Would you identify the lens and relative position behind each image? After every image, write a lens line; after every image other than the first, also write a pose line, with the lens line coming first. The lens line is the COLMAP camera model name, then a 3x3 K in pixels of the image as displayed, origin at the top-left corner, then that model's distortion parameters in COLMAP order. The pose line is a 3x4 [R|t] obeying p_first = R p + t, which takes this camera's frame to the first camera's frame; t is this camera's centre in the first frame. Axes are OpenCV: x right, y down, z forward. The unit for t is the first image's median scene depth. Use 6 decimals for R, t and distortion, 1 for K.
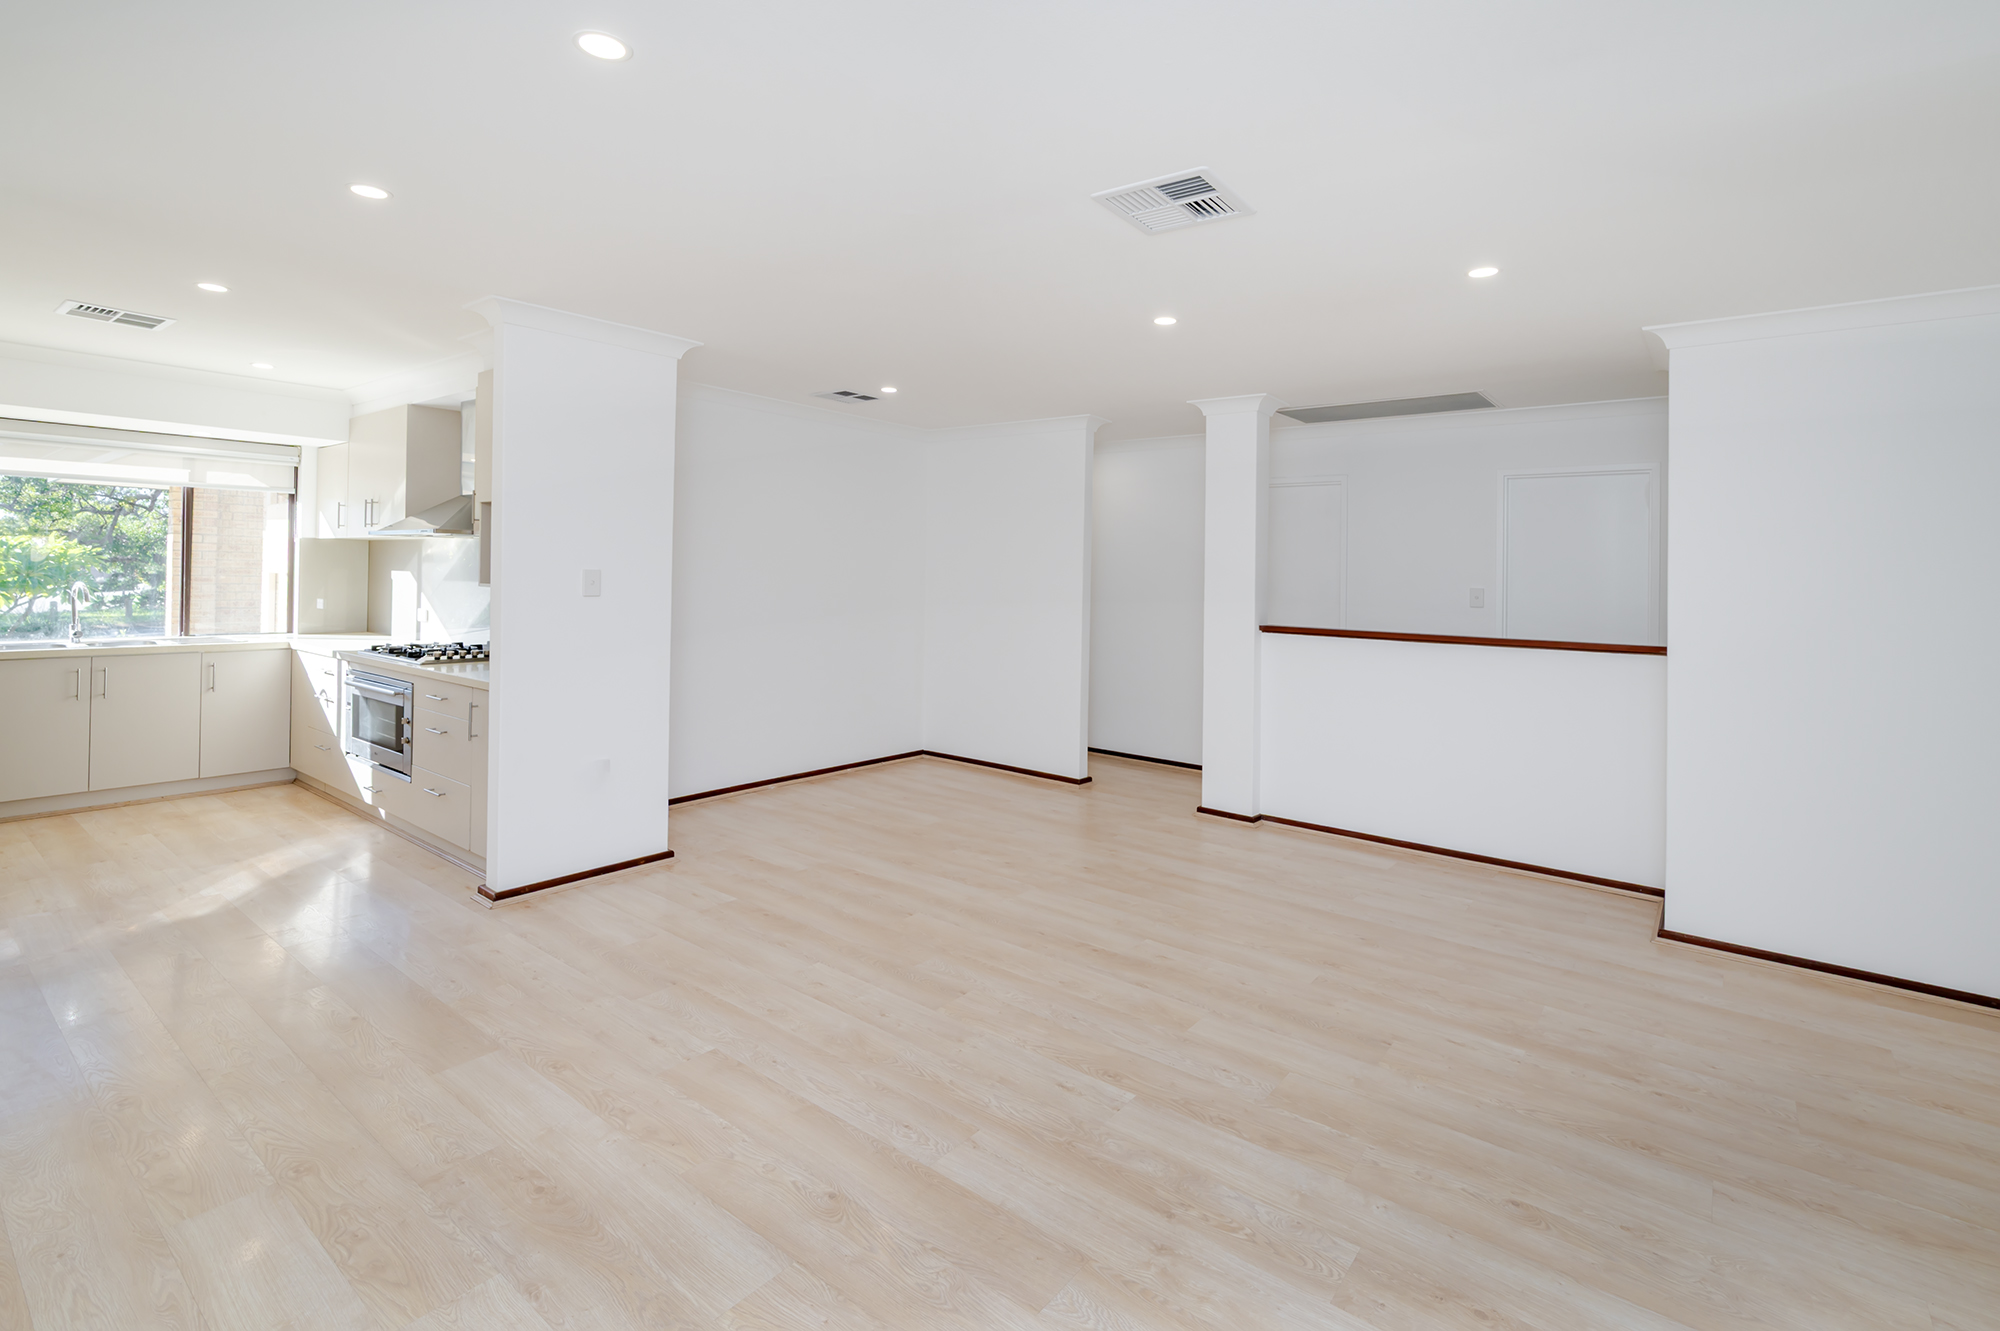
lens RADIAL K [[940.6, 0, 1004.2], [0, 940.6, 578.0], [0, 0, 1]] dist [0.004661, -0.000144]
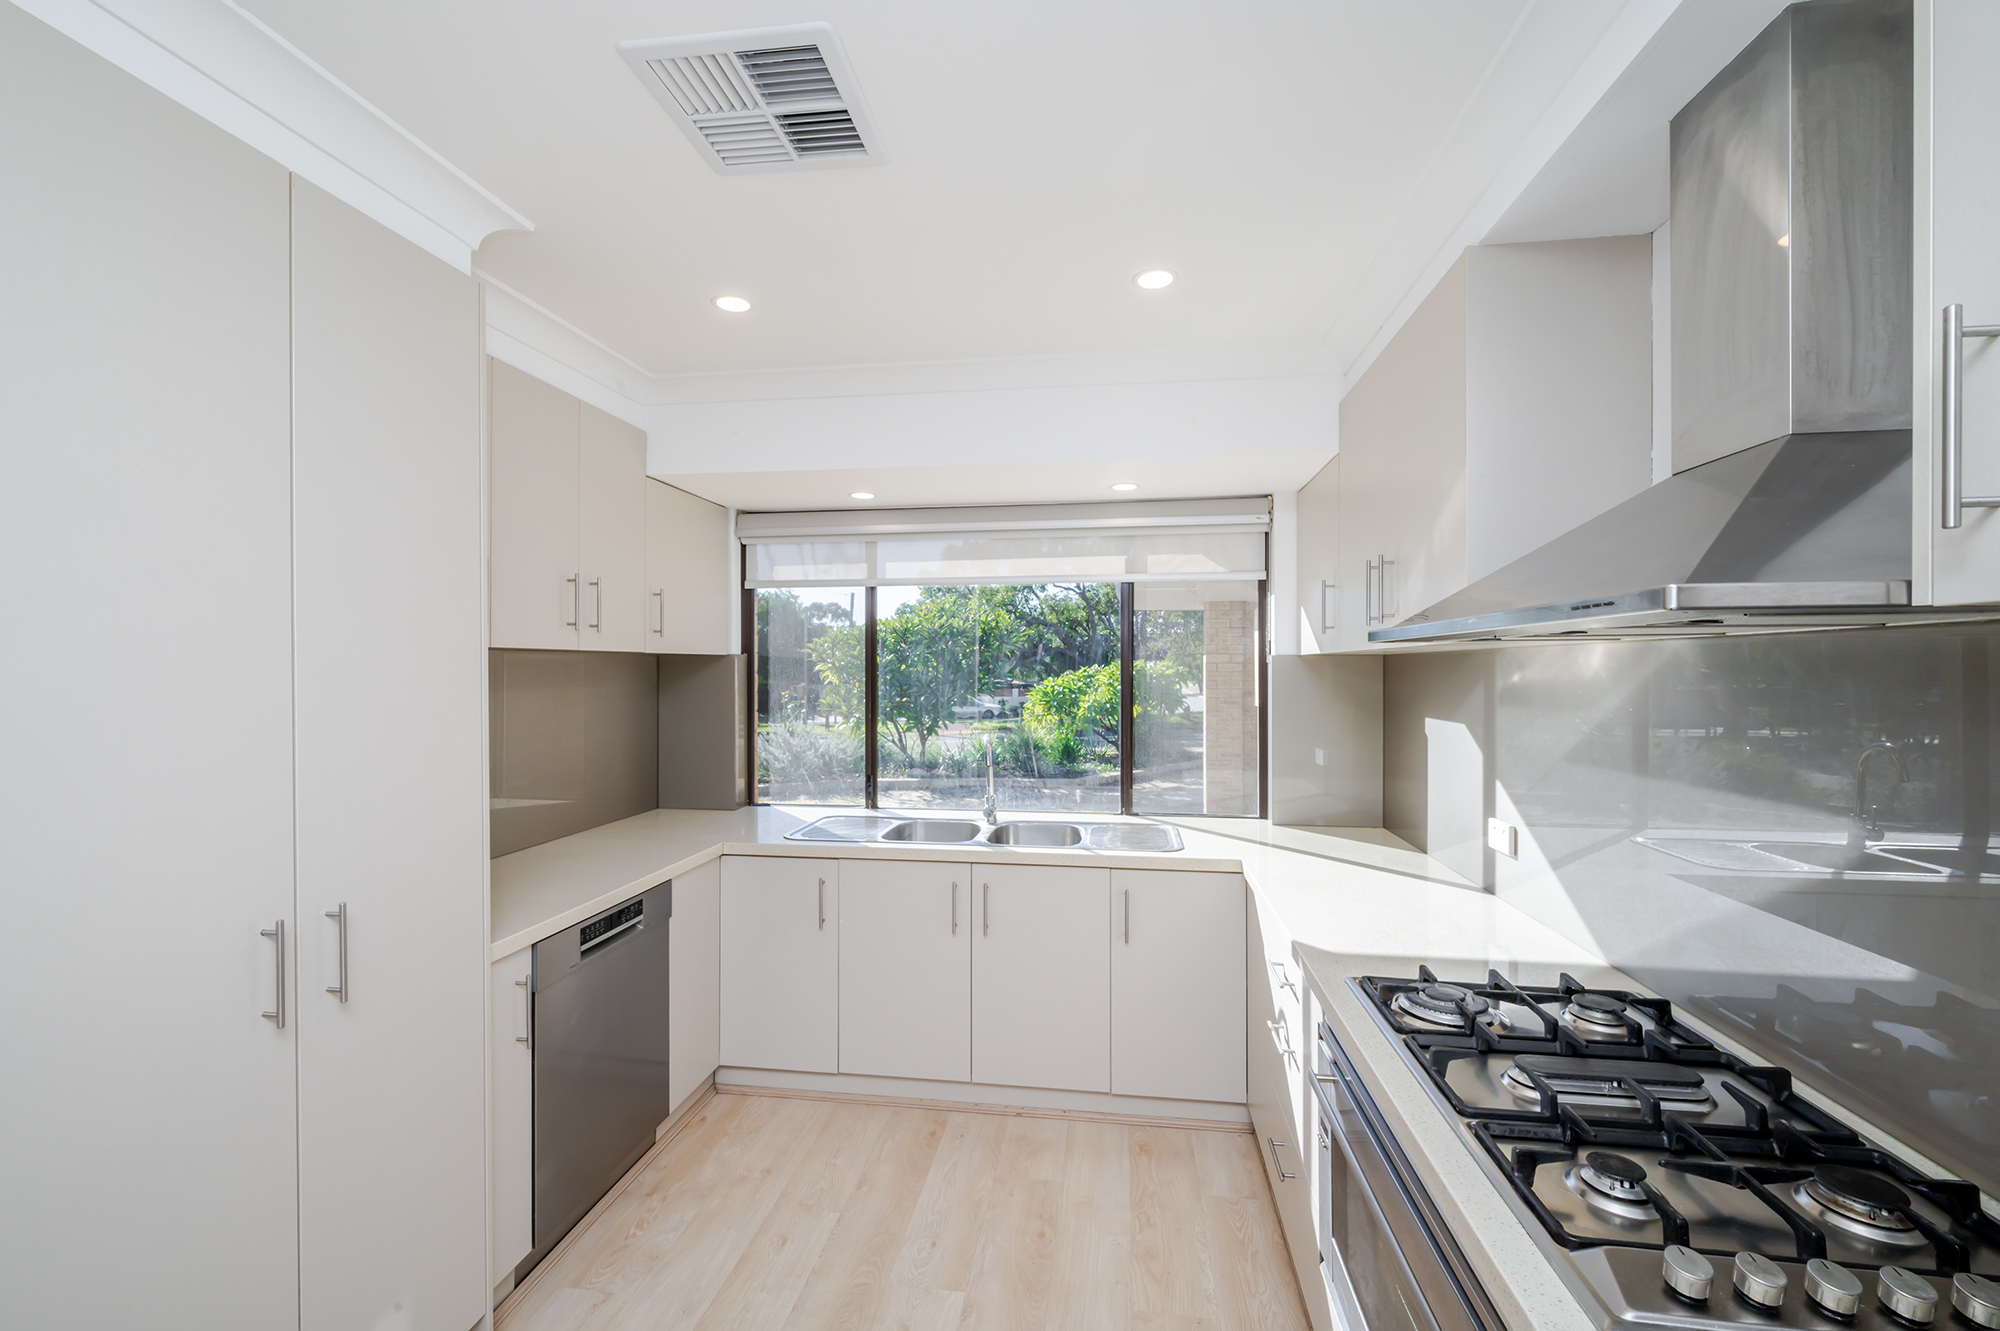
lens RADIAL K [[826.0, 0, 1005.1], [0, 826.0, 673.8], [0, 0, 1]] dist [-0.009844, -0.000117]
pose [[0.504250, -0.016019, -0.863409, -0.768334], [0.008416, 0.999872, -0.013635, -0.050045], [0.863517, -0.000391, 0.504320, 1.173035]]
